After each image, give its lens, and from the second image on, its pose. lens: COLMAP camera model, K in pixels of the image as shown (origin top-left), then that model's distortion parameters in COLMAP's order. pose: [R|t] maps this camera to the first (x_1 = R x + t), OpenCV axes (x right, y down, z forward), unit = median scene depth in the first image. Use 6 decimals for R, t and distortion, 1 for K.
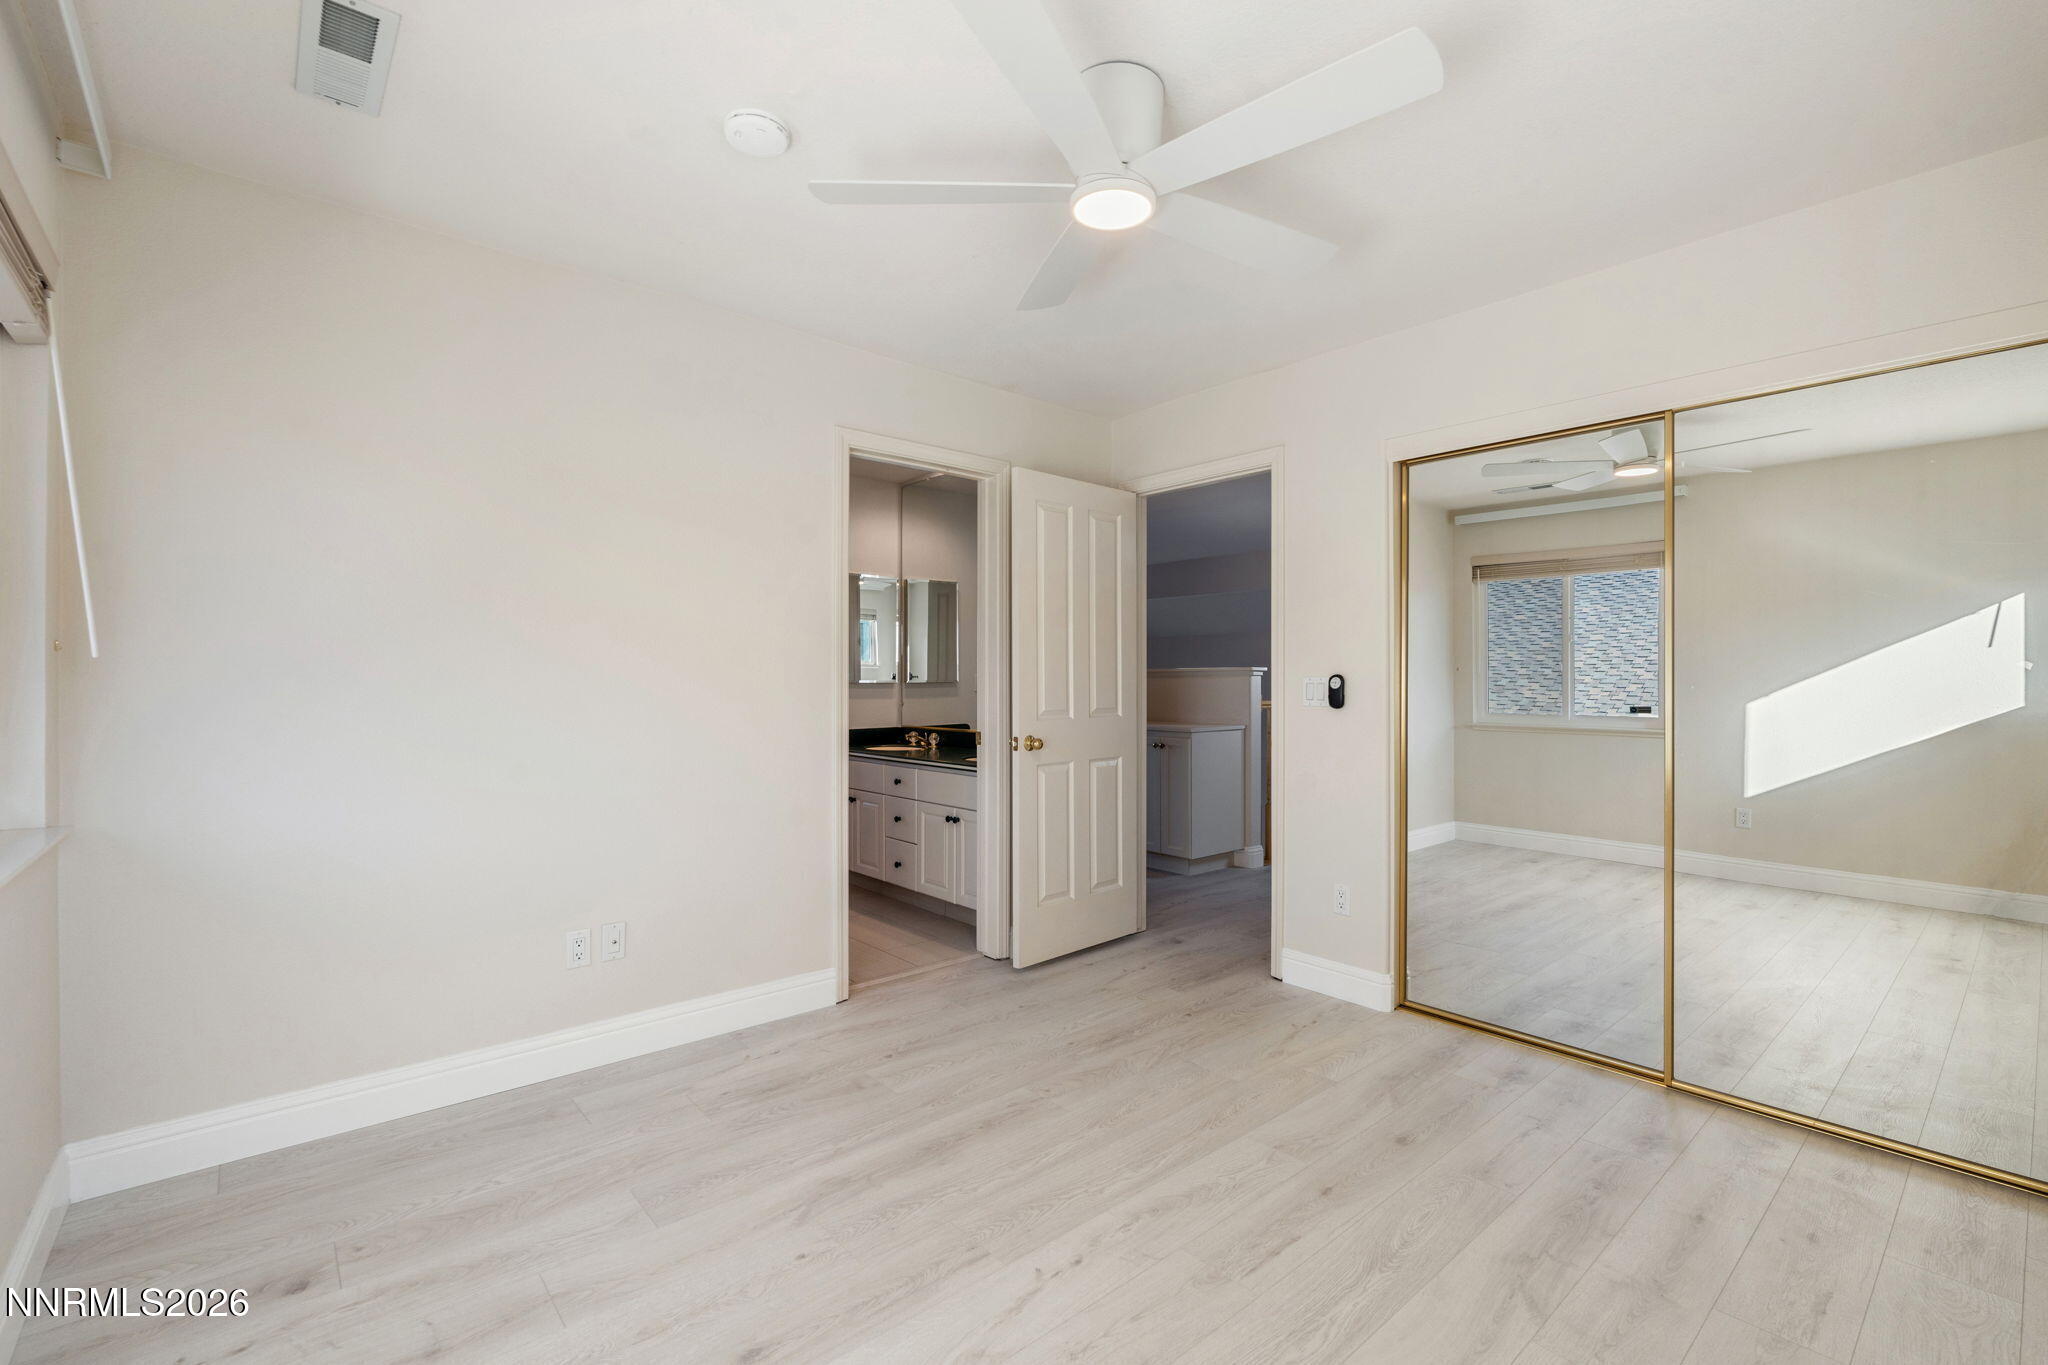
lens RADIAL K [[902.3, 0, 1022.9], [0, 902.3, 678.7], [0, 0, 1]] dist [-0.006503, 0.001265]
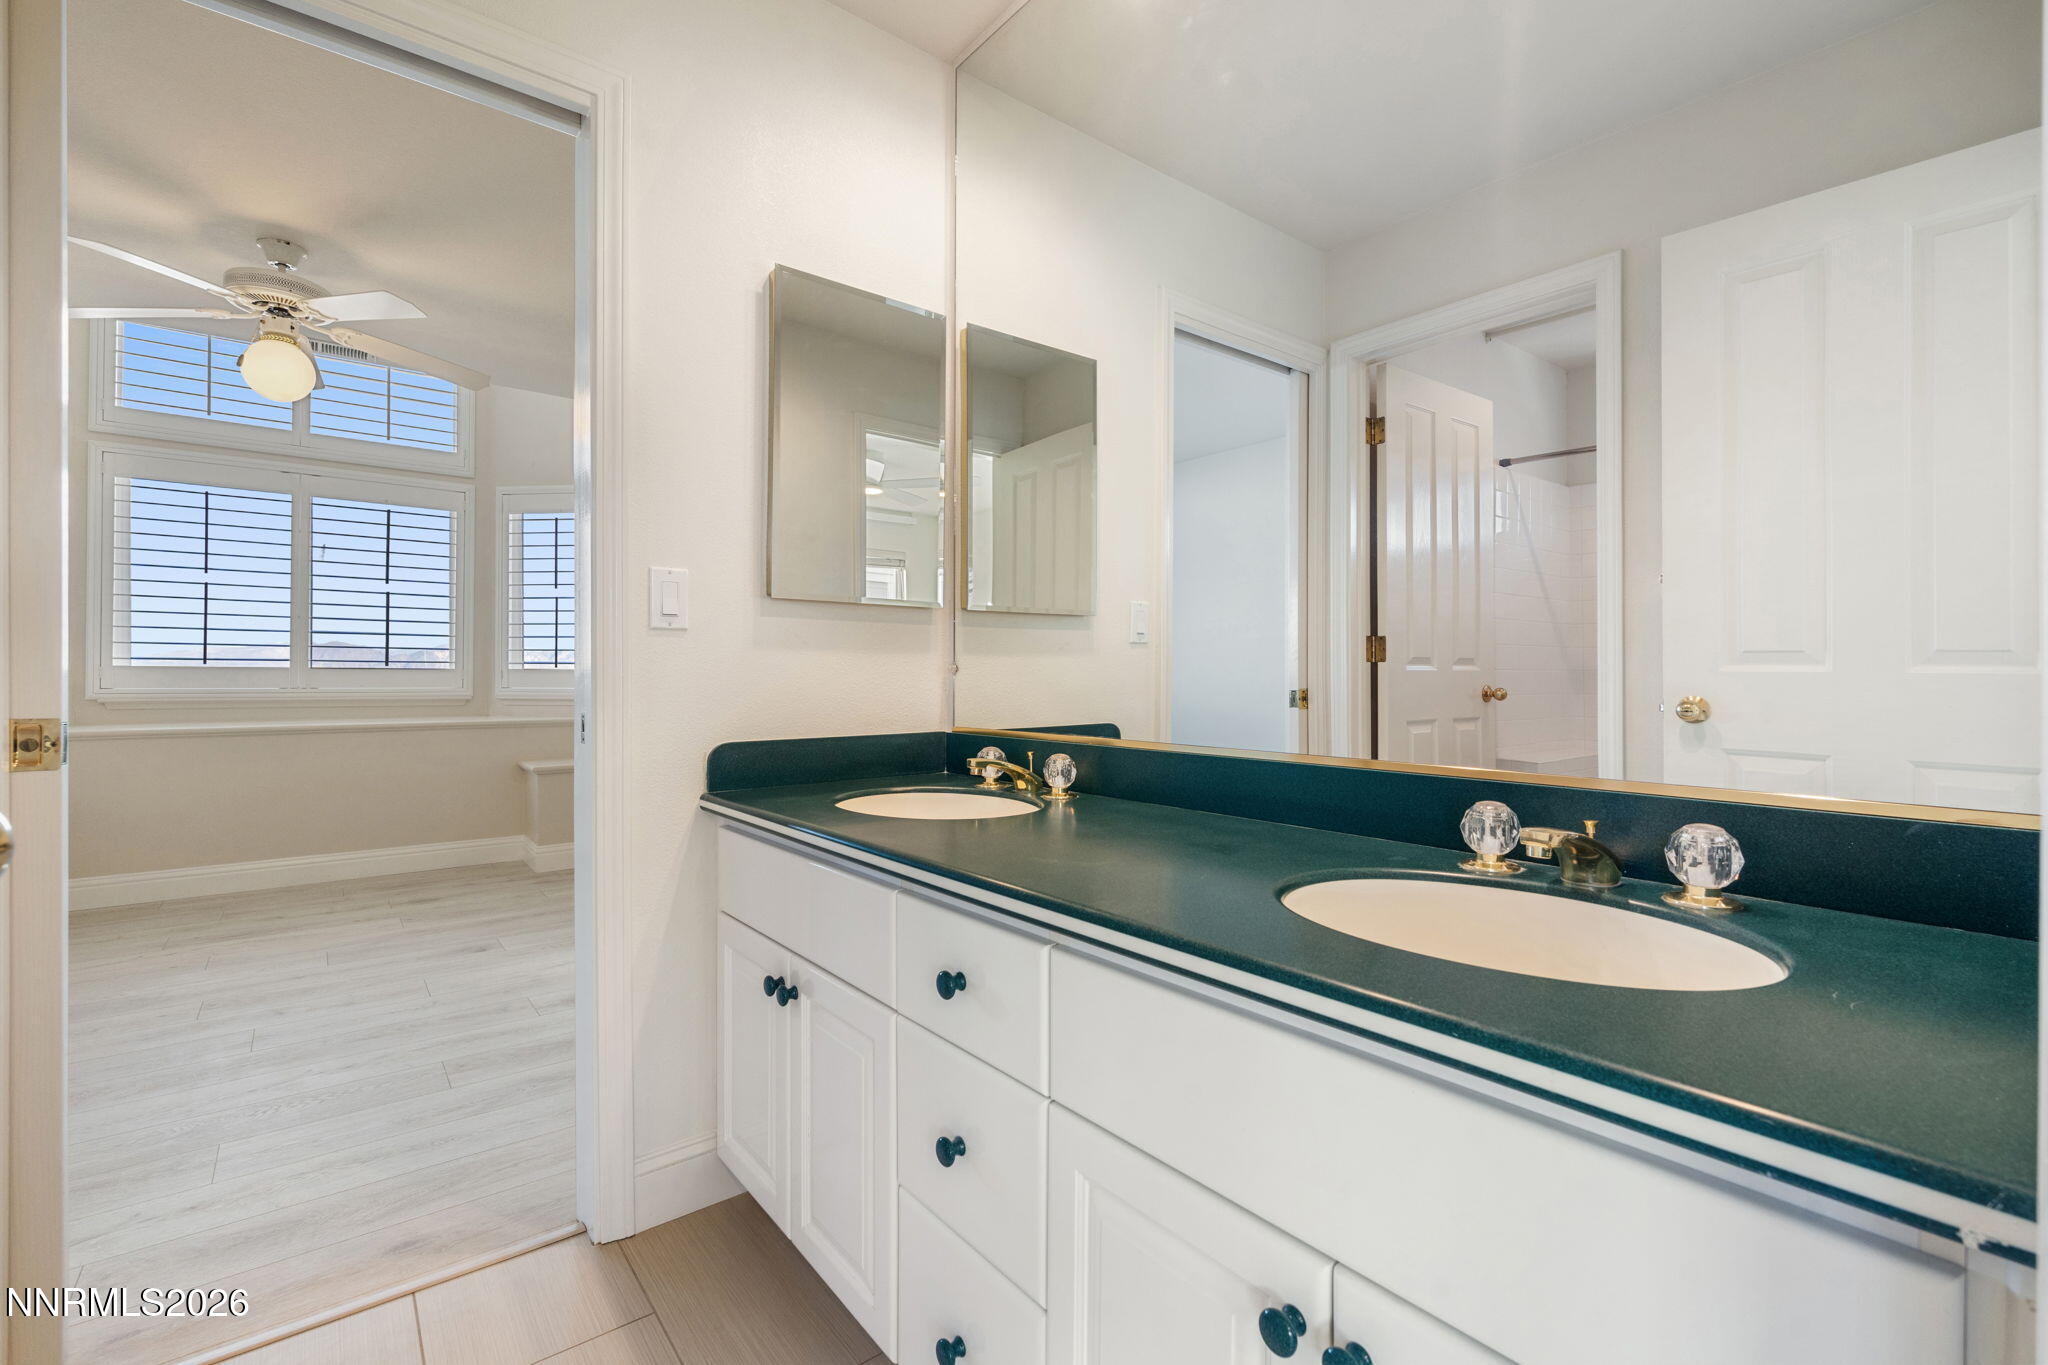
lens RADIAL K [[902.3, 0, 1024.6], [0, 902.3, 680.6], [0, 0, 1]] dist [-0.006503, 0.001265]
pose [[0.999288, 0.001059, -0.037702, -0.096982], [-0.001068, 0.999999, -0.000224, 0.034554], [0.037702, 0.000264, 0.999289, 0.671959]]
